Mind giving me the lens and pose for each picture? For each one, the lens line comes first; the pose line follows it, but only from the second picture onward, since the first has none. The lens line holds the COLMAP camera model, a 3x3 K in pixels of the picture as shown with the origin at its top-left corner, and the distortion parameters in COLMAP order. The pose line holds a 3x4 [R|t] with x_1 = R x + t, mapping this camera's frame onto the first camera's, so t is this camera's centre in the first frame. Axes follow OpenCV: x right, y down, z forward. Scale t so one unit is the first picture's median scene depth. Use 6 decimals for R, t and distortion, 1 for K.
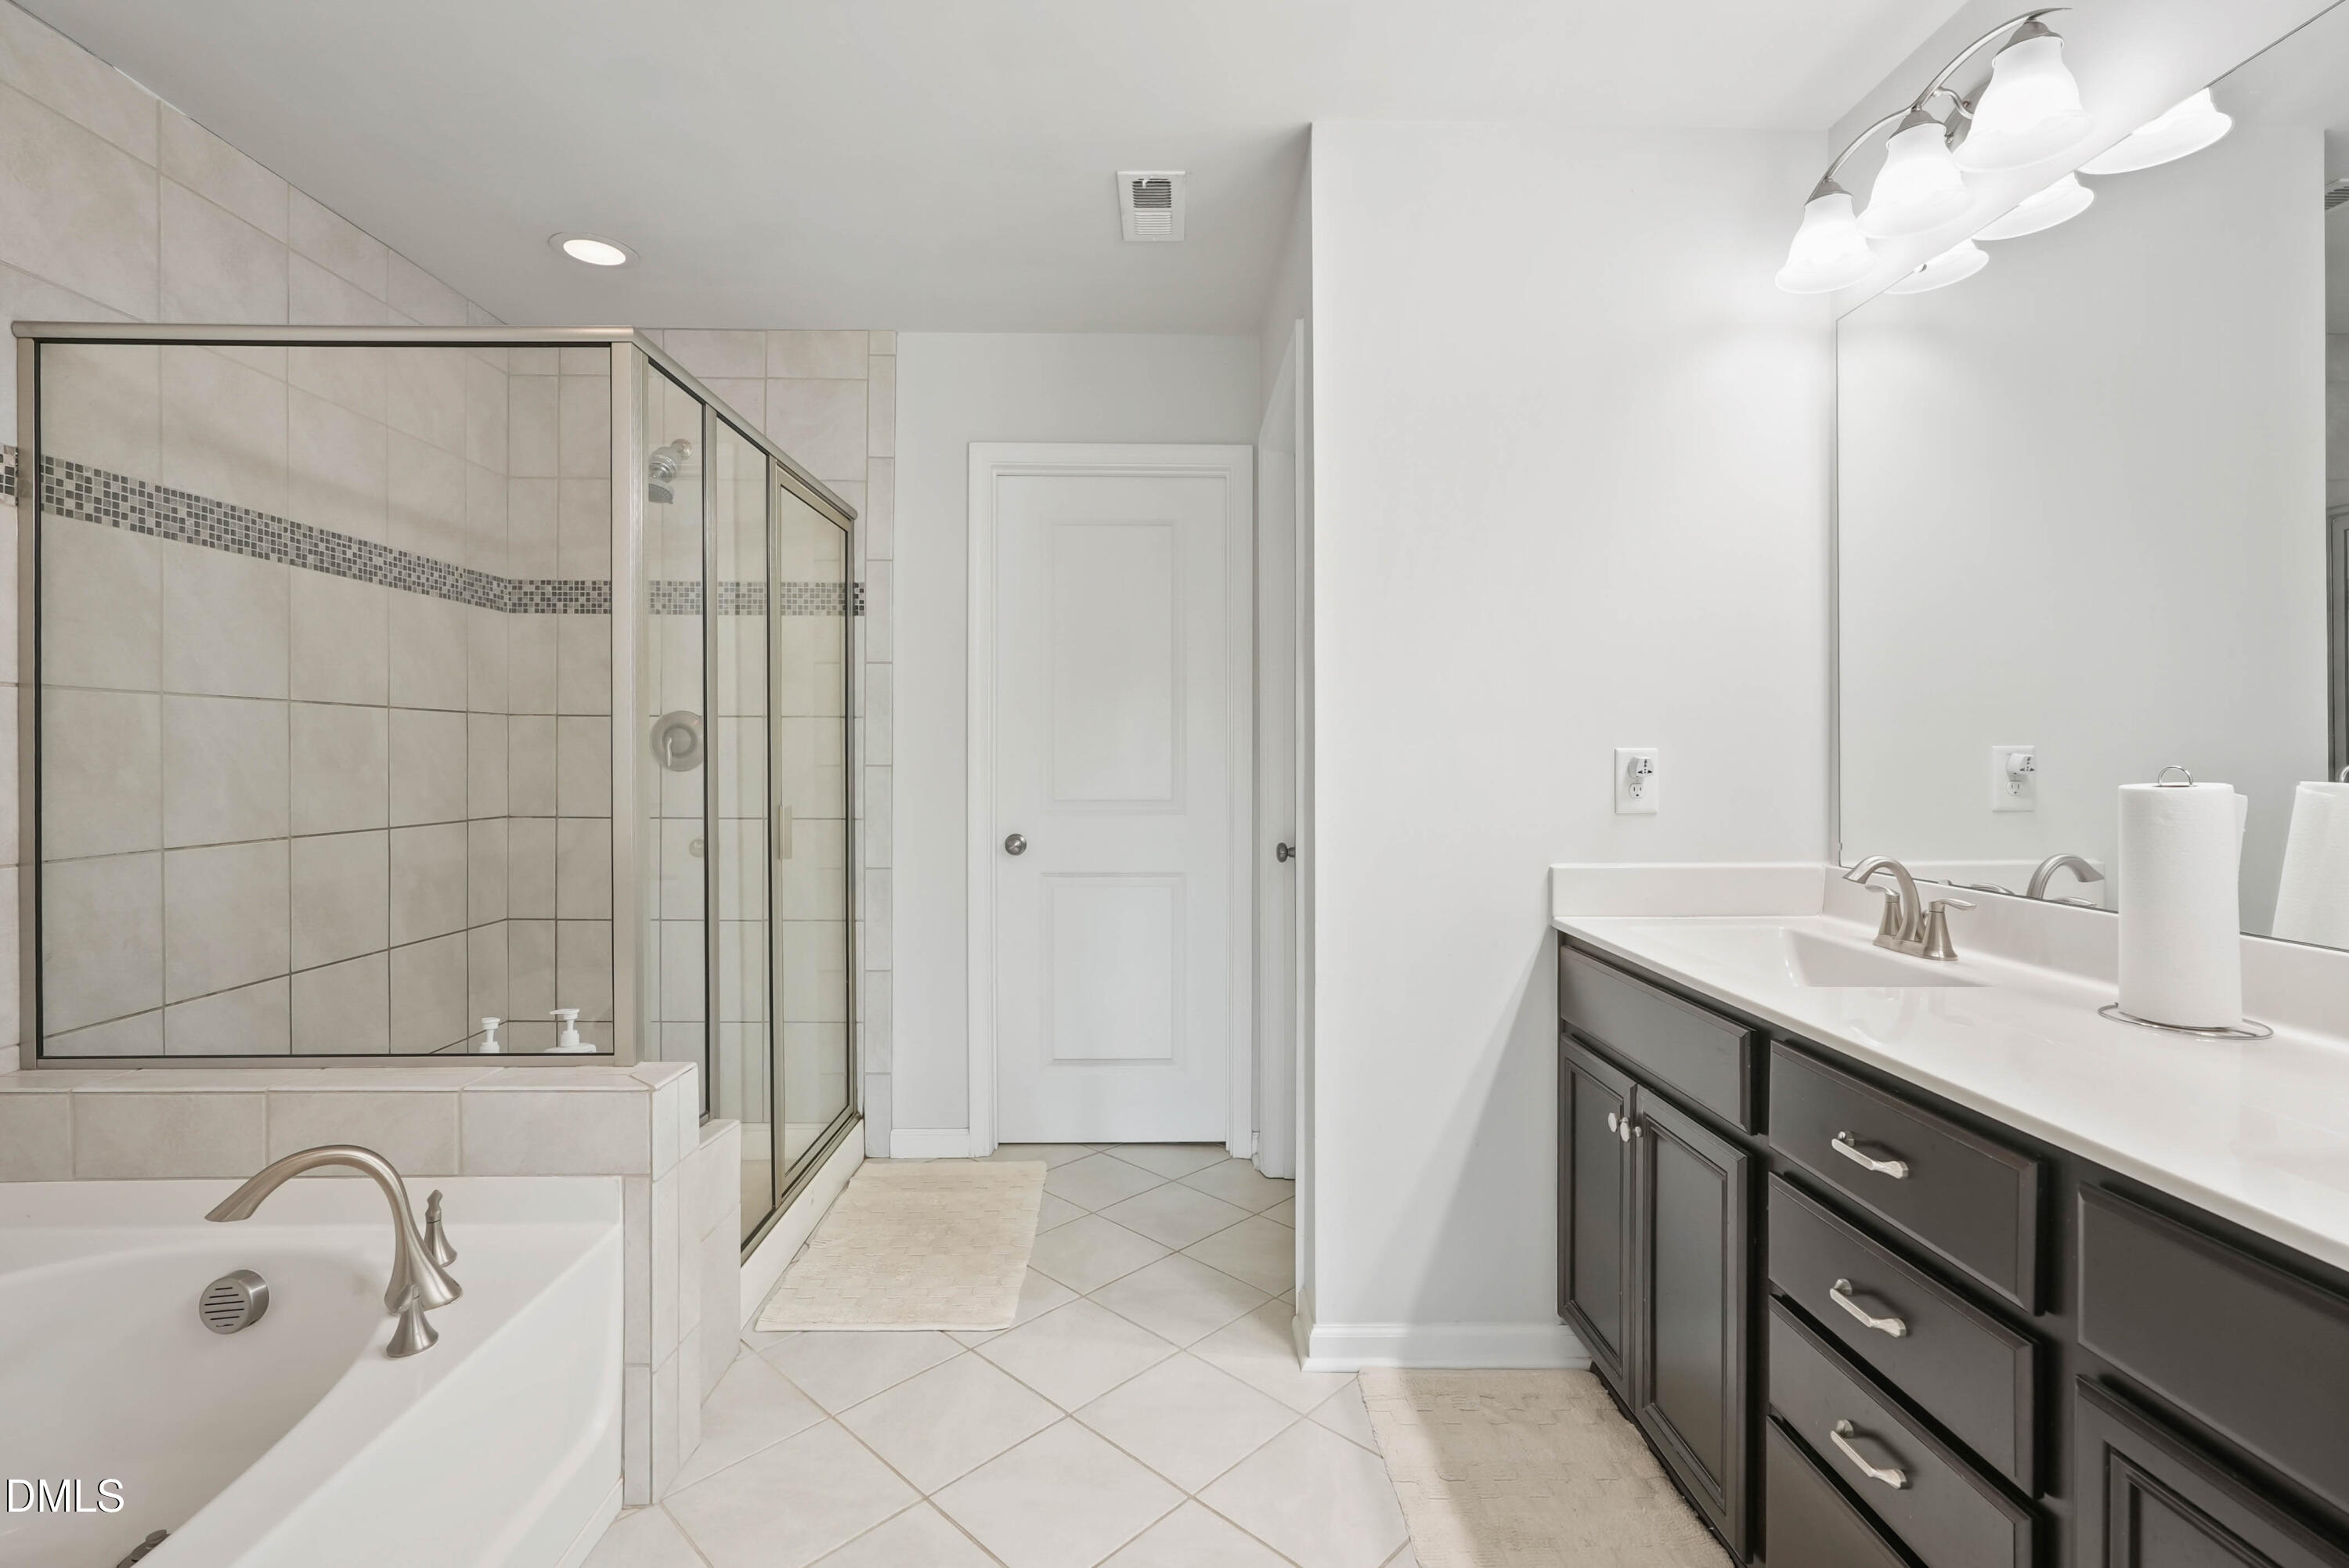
lens RADIAL K [[1069.7, 0, 1167.9], [0, 1069.7, 769.7], [0, 0, 1]] dist [-0.012104, 0.005417]
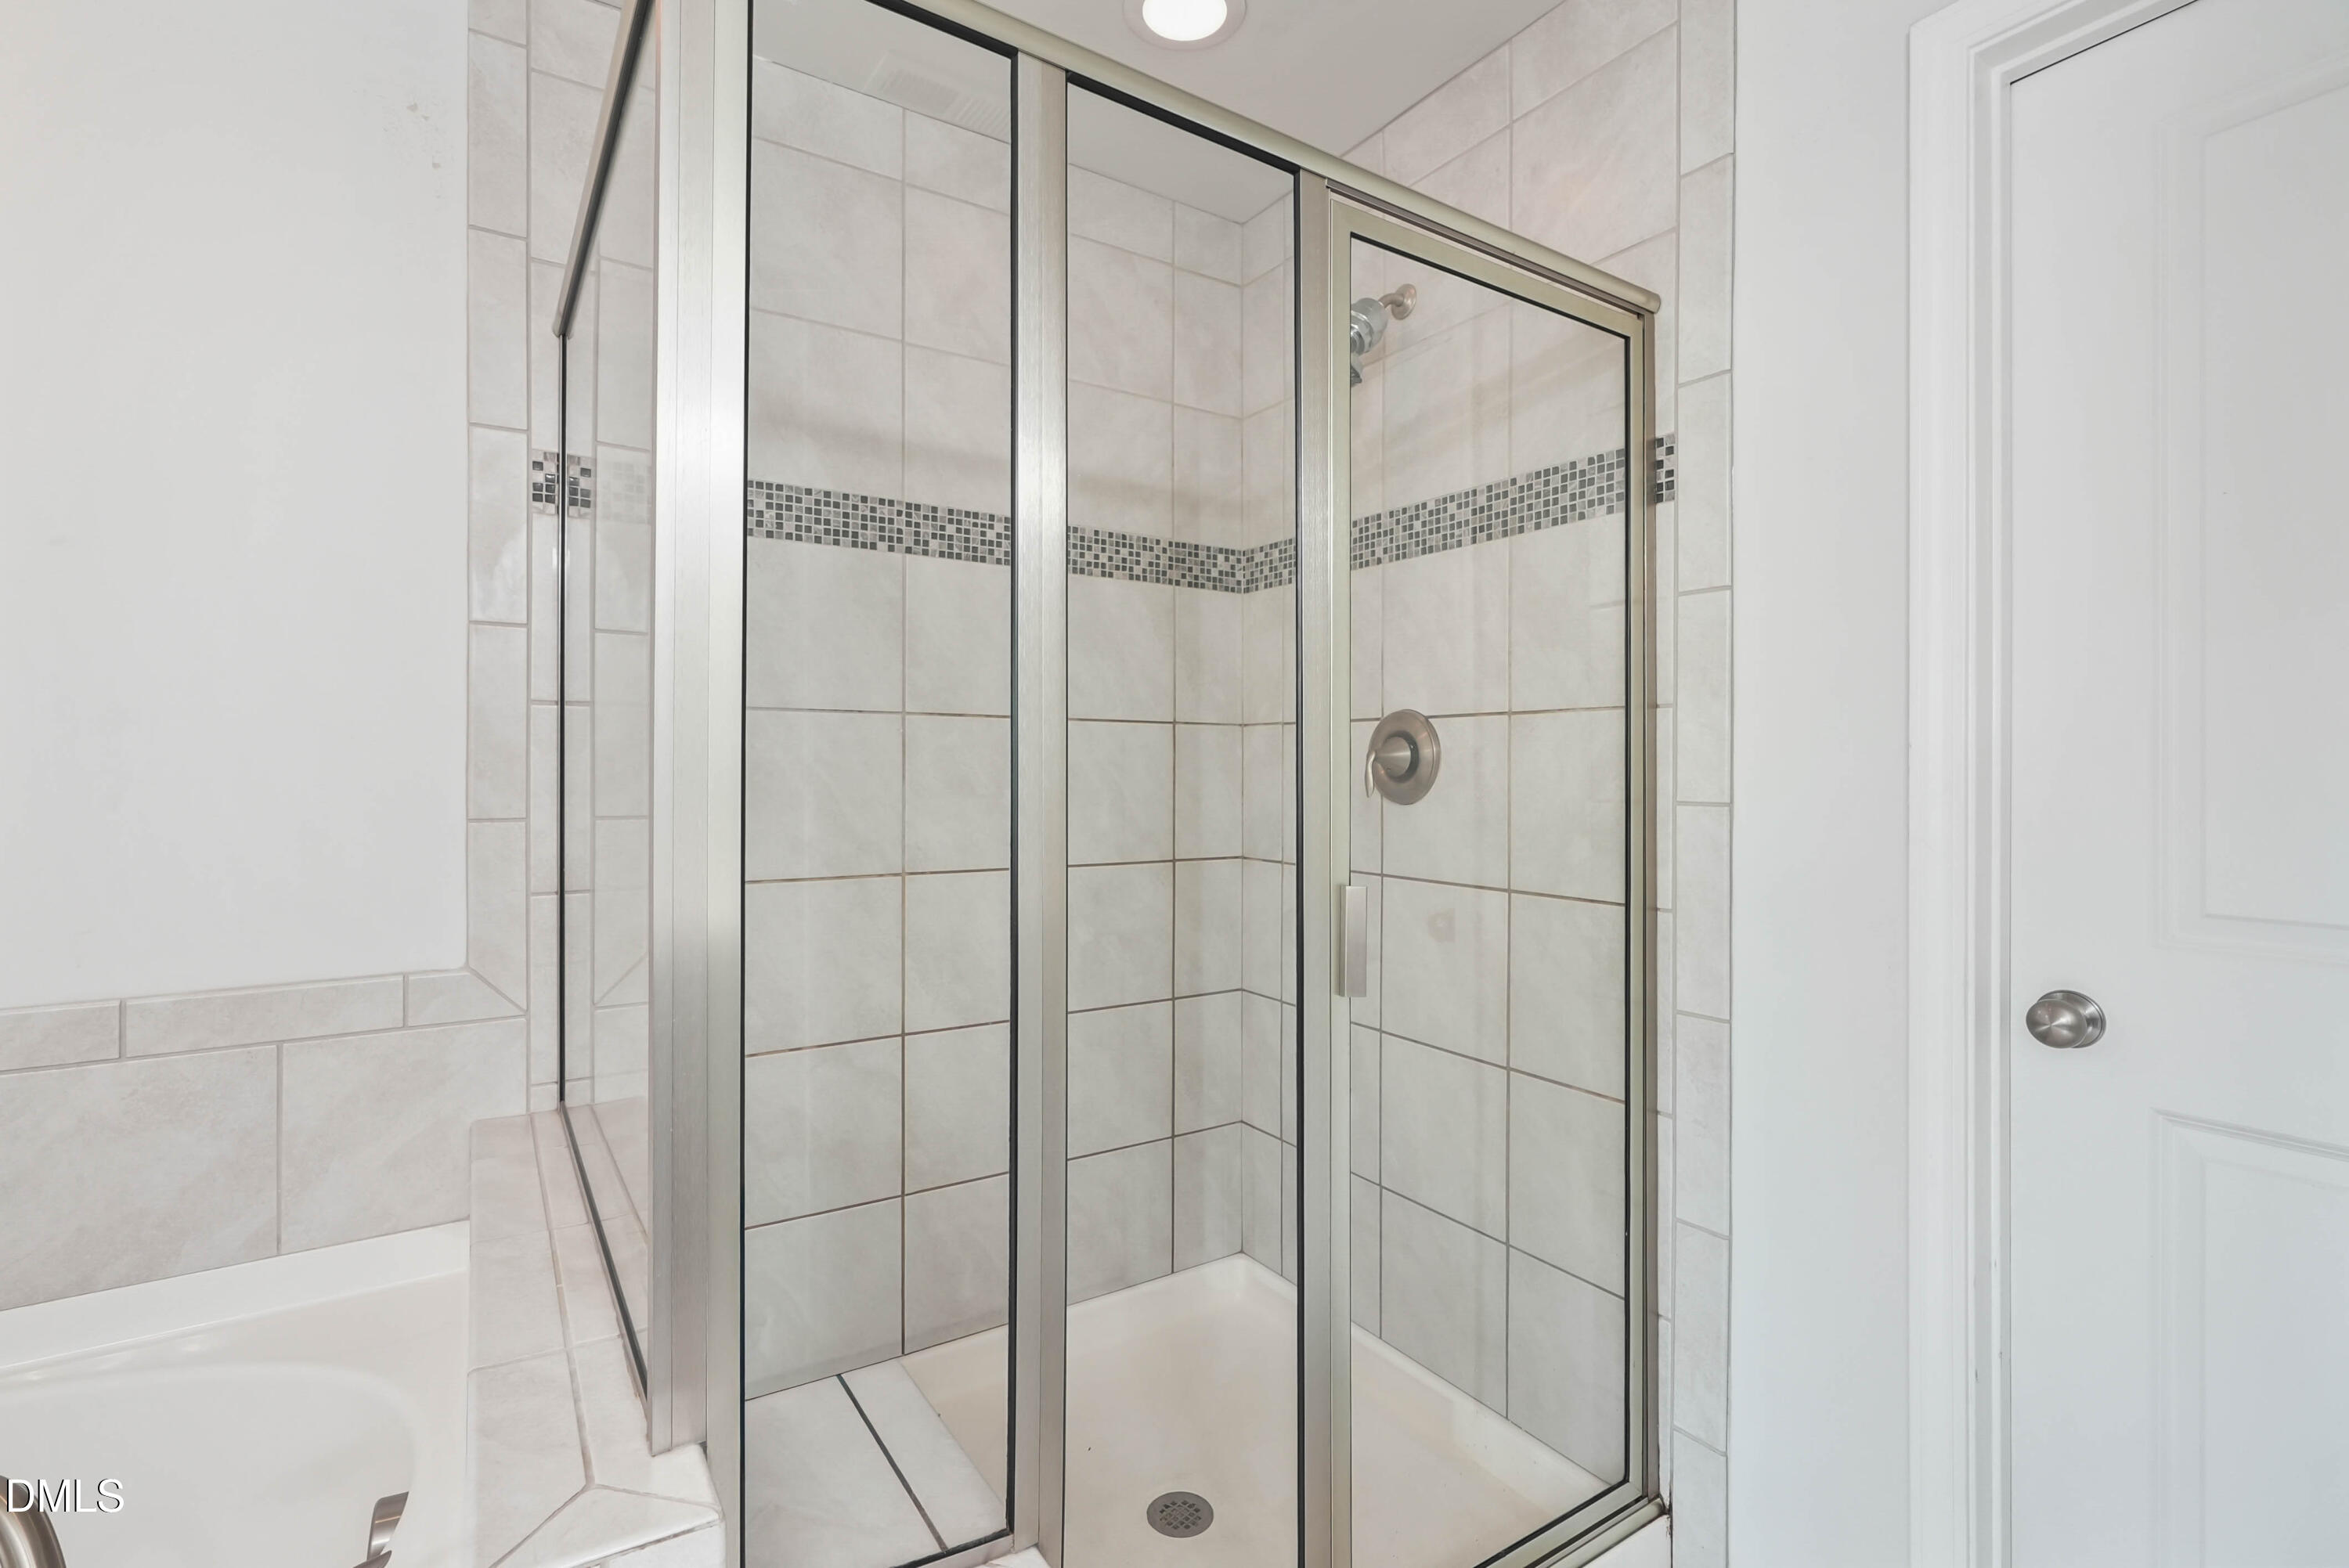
lens RADIAL K [[1069.7, 0, 1167.9], [0, 1069.7, 769.7], [0, 0, 1]] dist [-0.012104, 0.005417]
pose [[0.536707, -0.000052, -0.843769, 0.008316], [-0.015640, 0.999828, -0.010011, -0.013605], [0.843624, 0.018570, 0.536613, 0.676540]]
